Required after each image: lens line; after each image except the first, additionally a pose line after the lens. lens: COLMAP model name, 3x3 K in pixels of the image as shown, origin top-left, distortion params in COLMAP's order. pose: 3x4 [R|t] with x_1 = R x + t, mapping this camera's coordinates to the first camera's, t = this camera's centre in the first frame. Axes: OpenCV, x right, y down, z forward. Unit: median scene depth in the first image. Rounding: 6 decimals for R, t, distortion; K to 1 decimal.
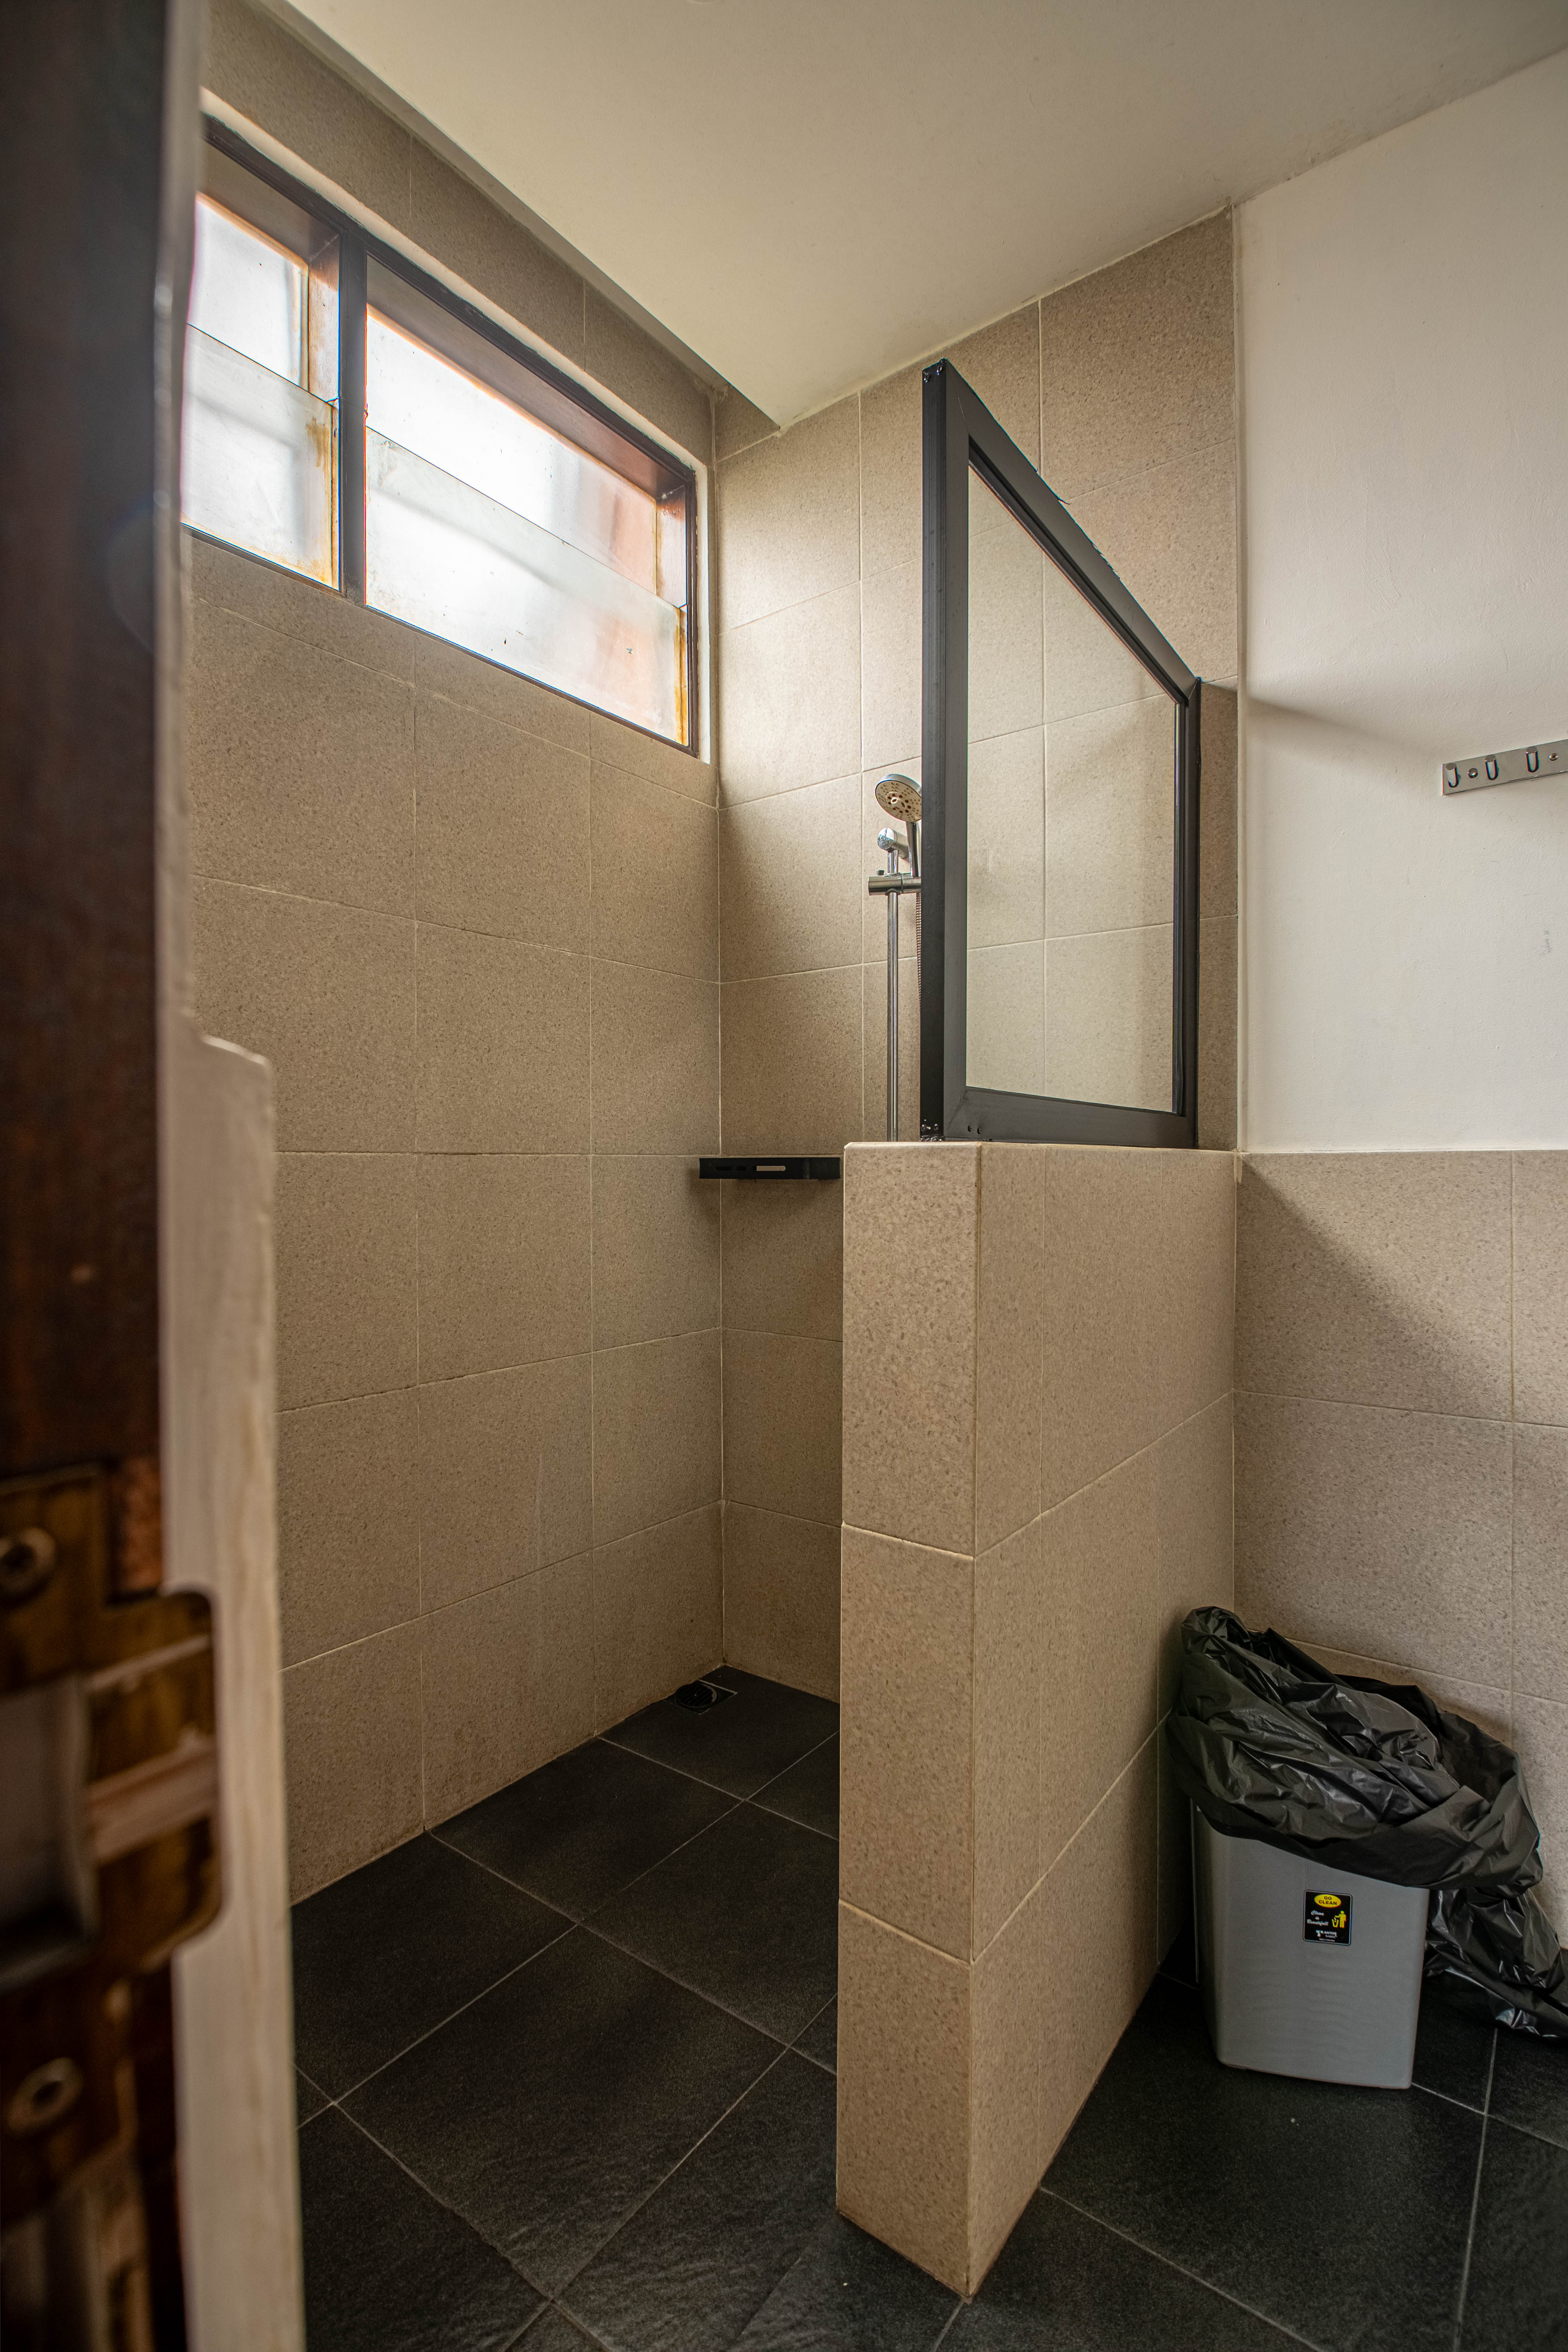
lens RADIAL K [[1068.7, 0, 796.0], [0, 1068.7, 1167.4], [0, 0, 1]] dist [-0.002807, -0.012753]
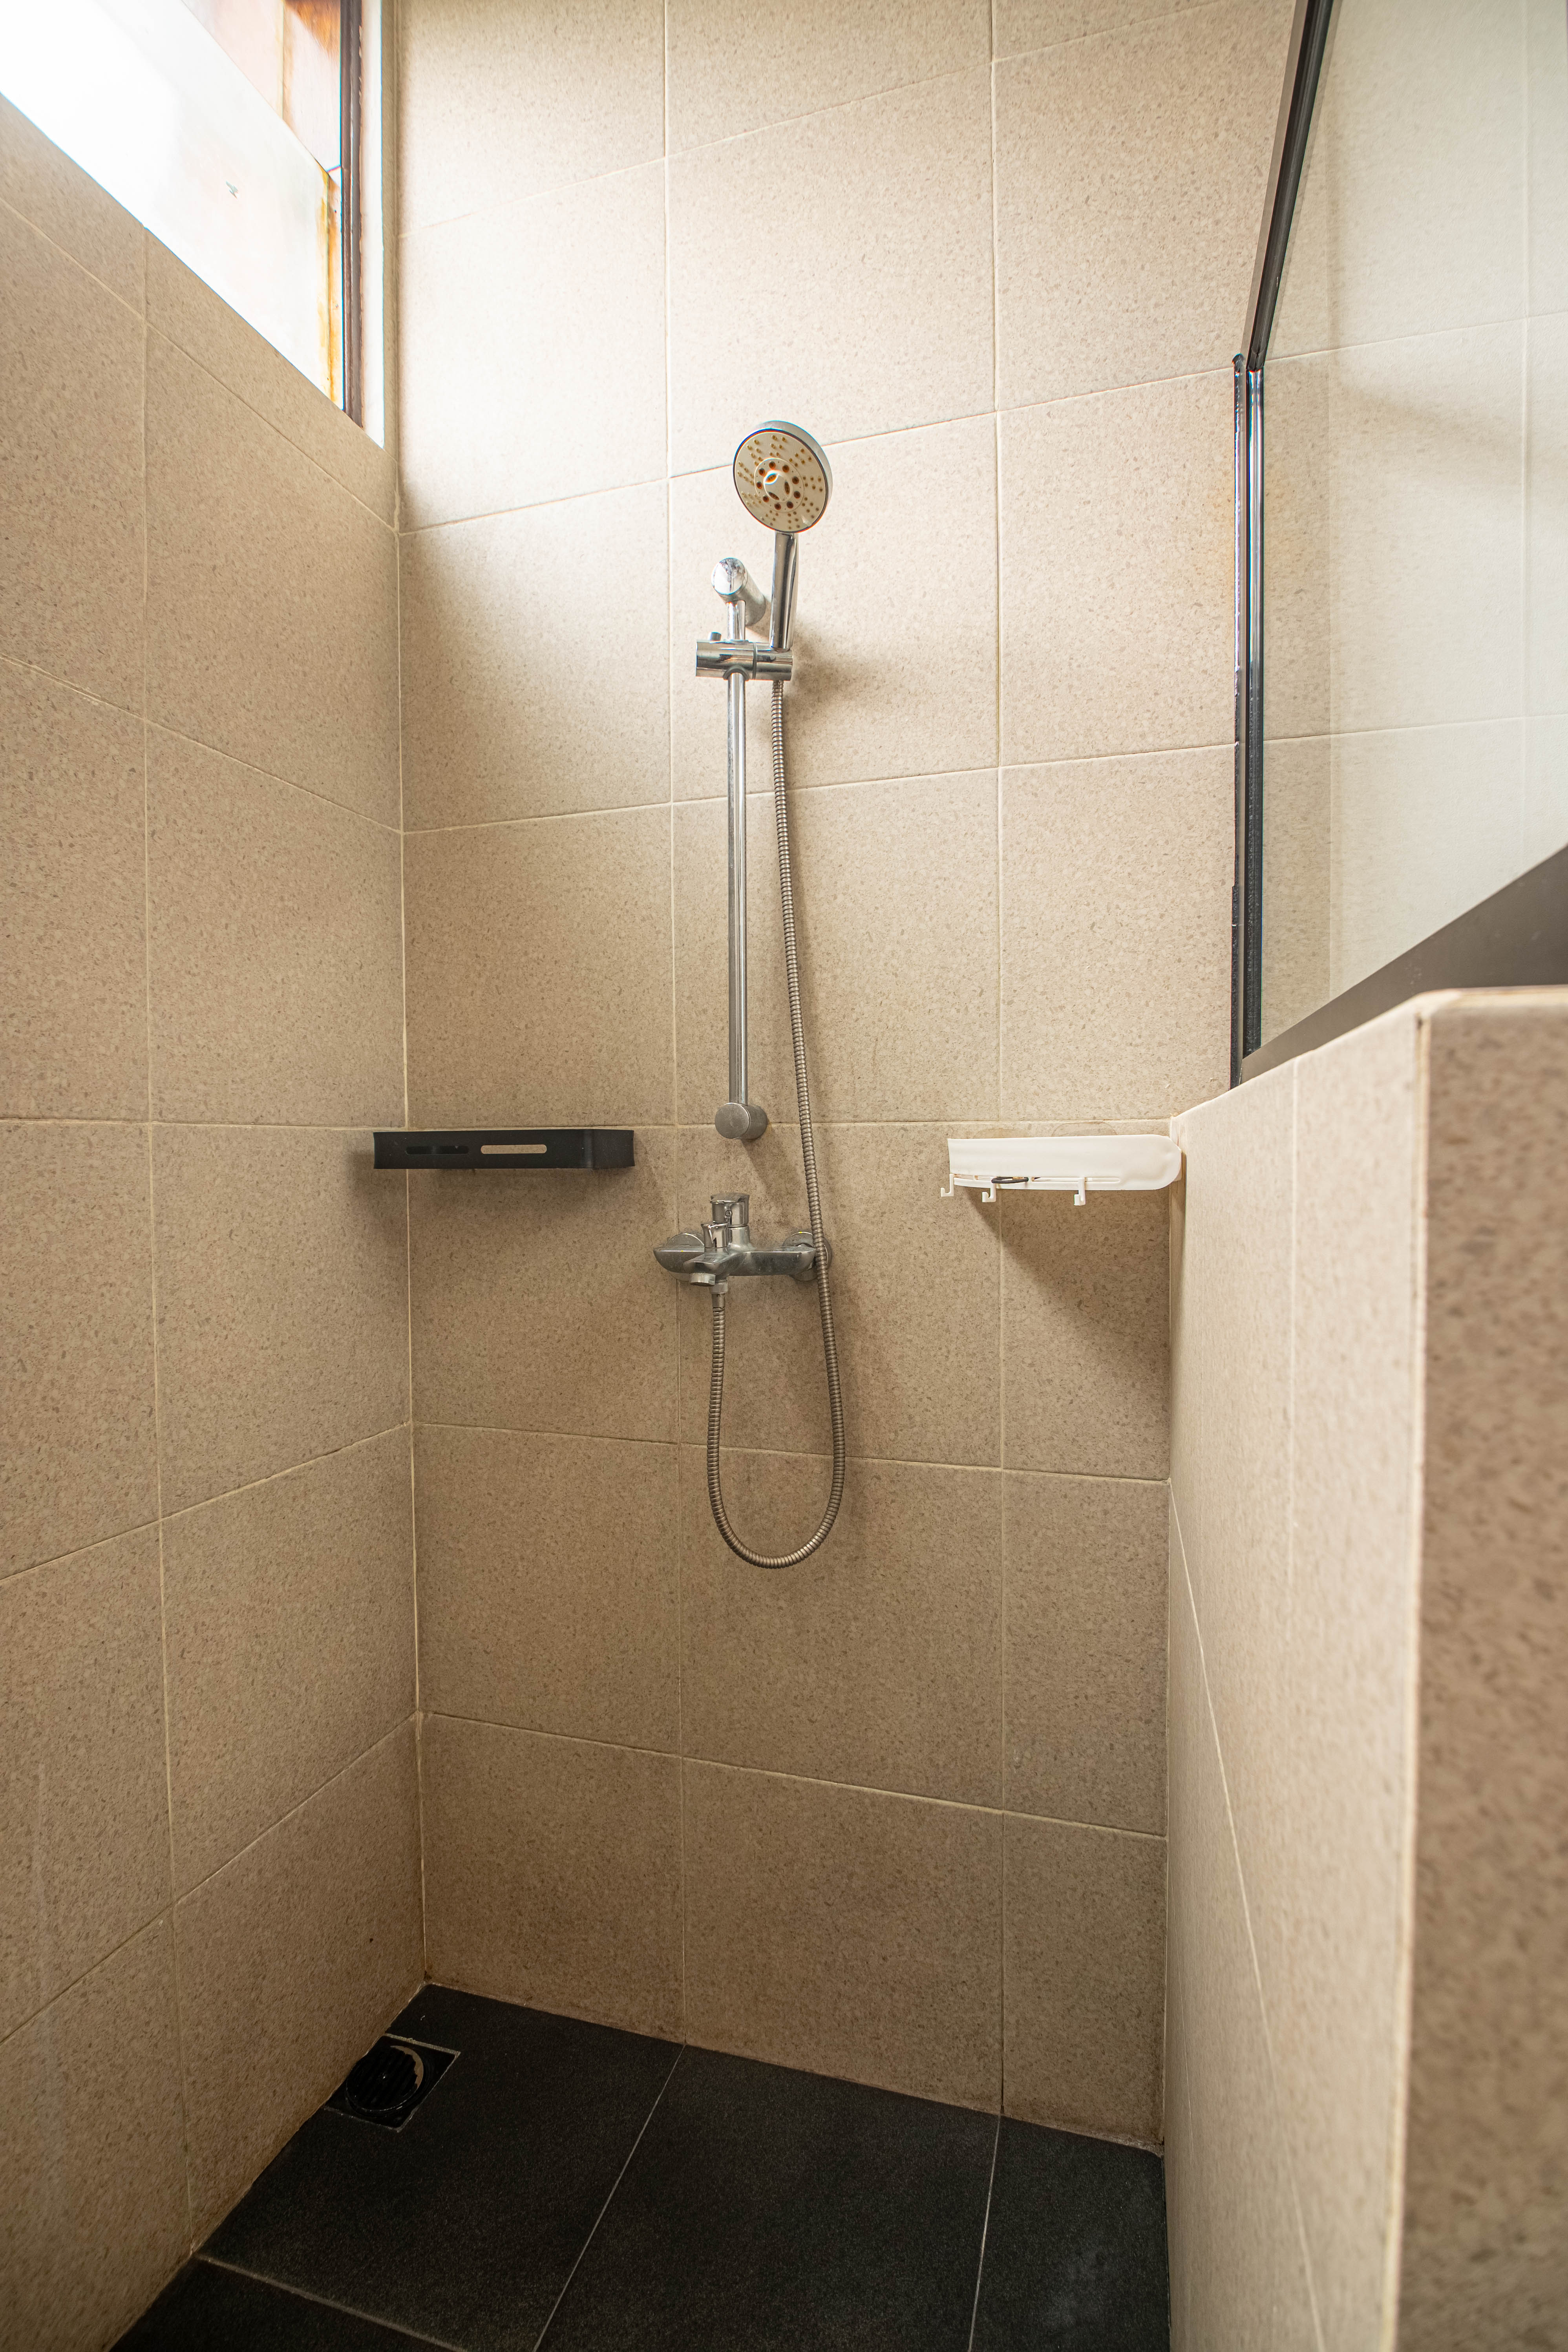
lens RADIAL K [[1068.7, 0, 796.0], [0, 1068.7, 1167.4], [0, 0, 1]] dist [-0.002807, -0.012753]
pose [[0.941102, -0.011011, 0.337944, -0.070408], [0.007934, 0.999914, 0.010485, 0.005362], [-0.338030, -0.007186, 0.941108, 0.392529]]
